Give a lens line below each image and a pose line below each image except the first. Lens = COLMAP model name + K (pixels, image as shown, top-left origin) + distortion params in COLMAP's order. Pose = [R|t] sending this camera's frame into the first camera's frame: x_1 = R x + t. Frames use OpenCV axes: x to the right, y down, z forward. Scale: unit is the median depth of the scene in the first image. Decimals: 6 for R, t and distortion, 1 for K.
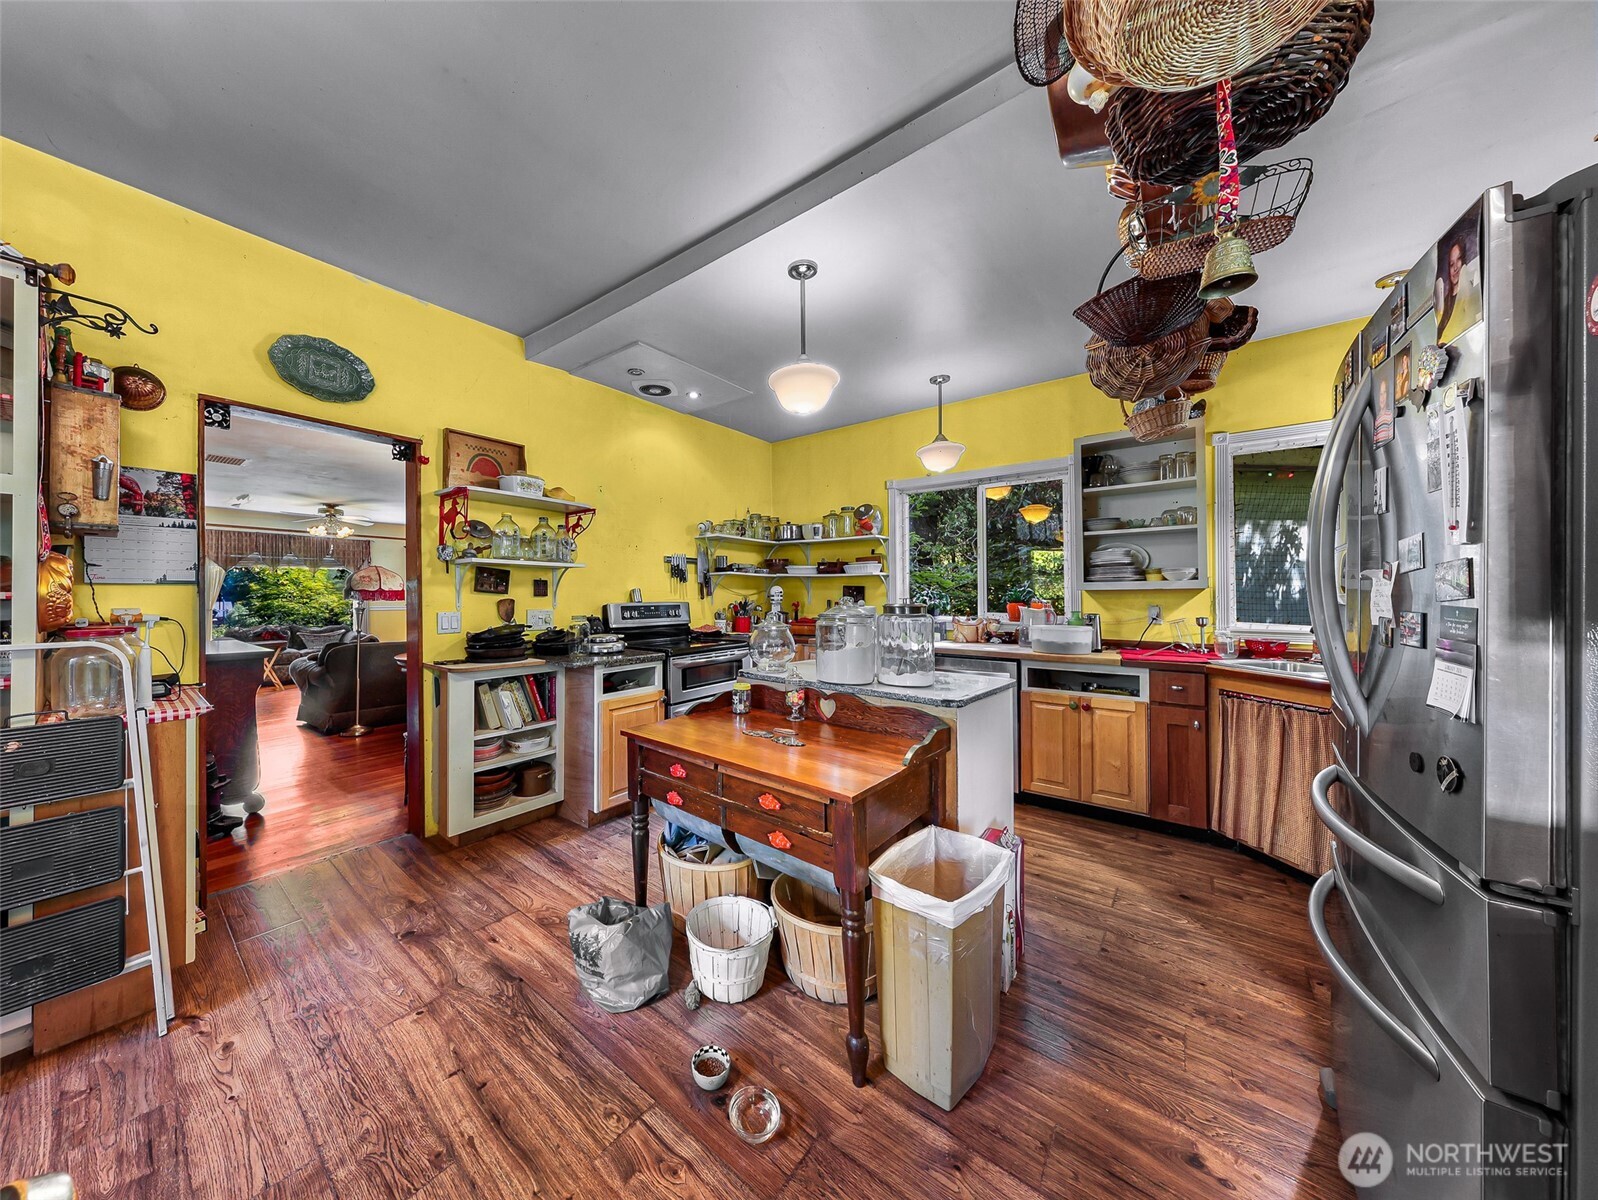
lens RADIAL K [[534.5, 0, 743.3], [0, 534.5, 591.4], [0, 0, 1]] dist [-0.002492, -0.000336]
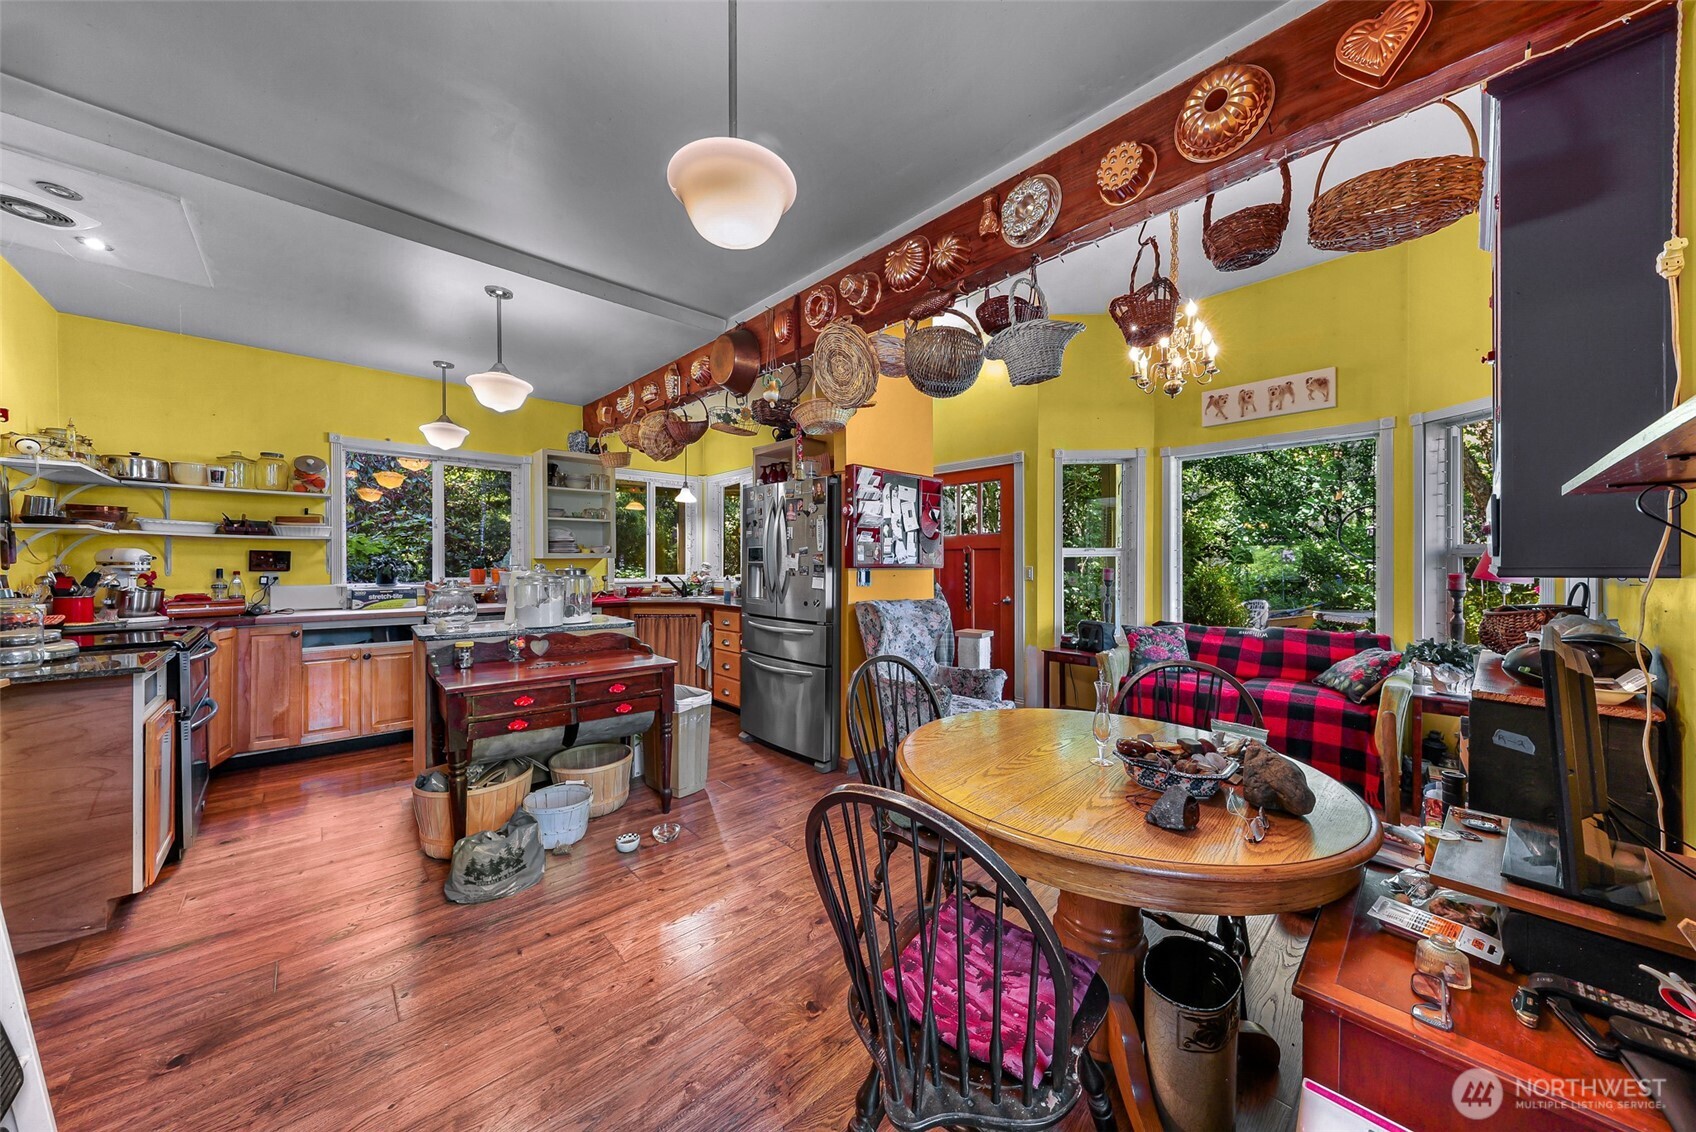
lens RADIAL K [[601.7, 0, 833.8], [0, 601.7, 563.9], [0, 0, 1]] dist [0.002603, -0.000535]
pose [[0.141000, -0.002208, 0.990007, -0.823772], [-0.007825, 0.999964, 0.003344, -0.000550], [-0.989979, -0.008218, 0.140978, 0.039650]]
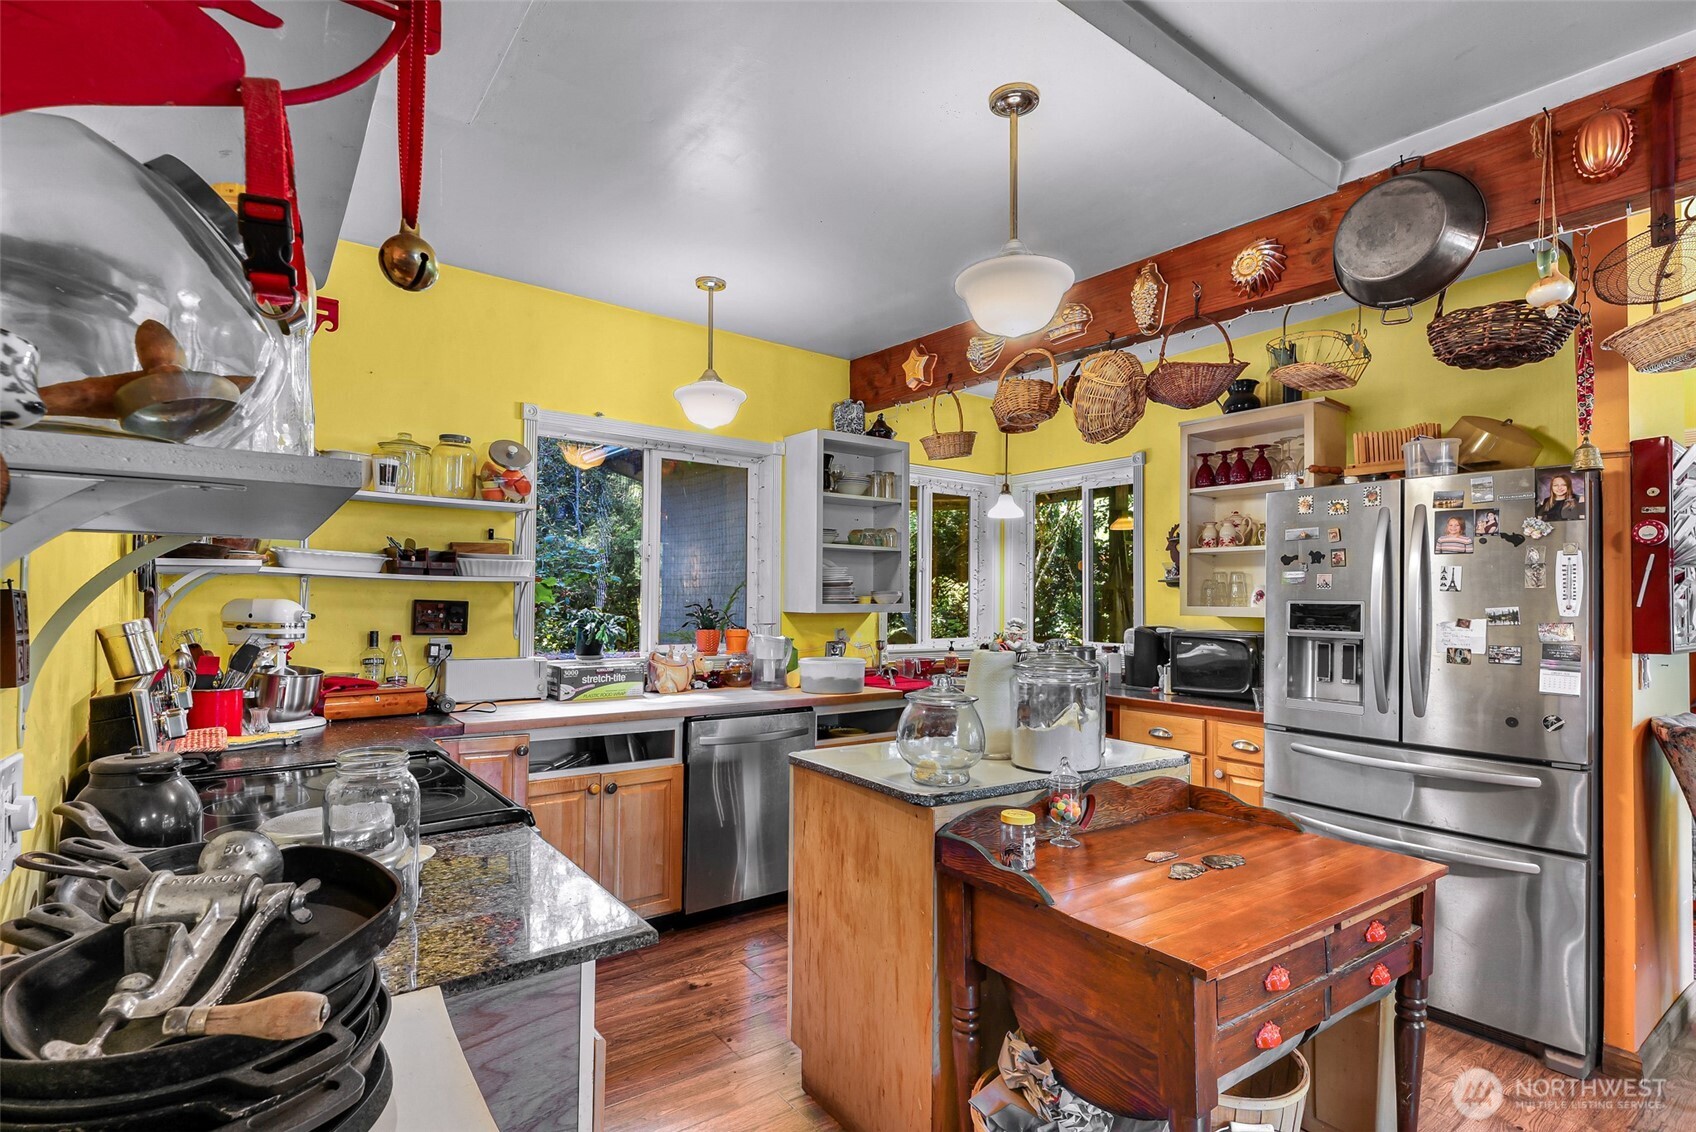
lens RADIAL K [[812.0, 0, 808.0], [0, 812.0, 586.6], [0, 0, 1]] dist [-0.000472, -0.000516]
pose [[0.243537, 0.019080, 0.969704, -0.597684], [-0.017287, 0.999733, -0.015330, -0.024913], [-0.969737, -0.013030, 0.243802, 0.724013]]
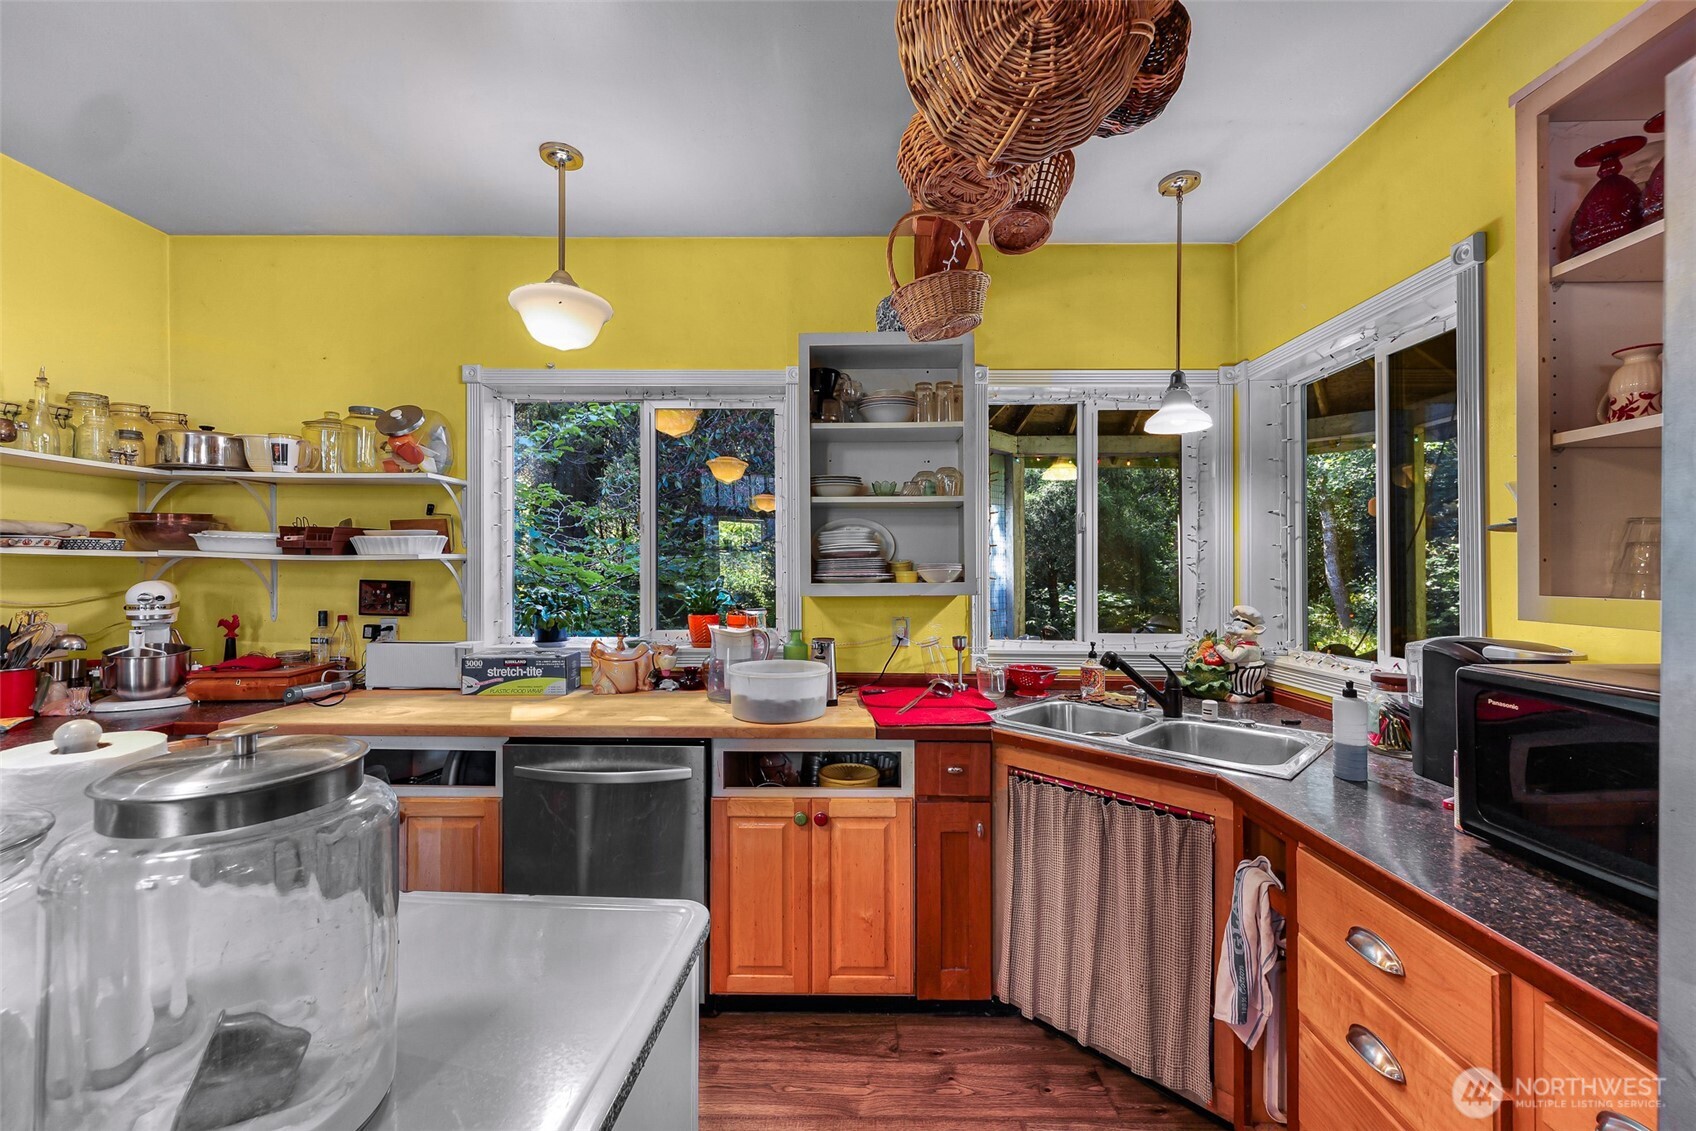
lens RADIAL K [[661.5, 0, 845.6], [0, 661.5, 562.1], [0, 0, 1]] dist [0.003162, -0.000080]
pose [[0.769984, 0.010086, 0.637984, 0.211603], [-0.007050, 0.999949, -0.007300, -0.035875], [-0.638024, 0.001123, 0.770015, 0.431124]]
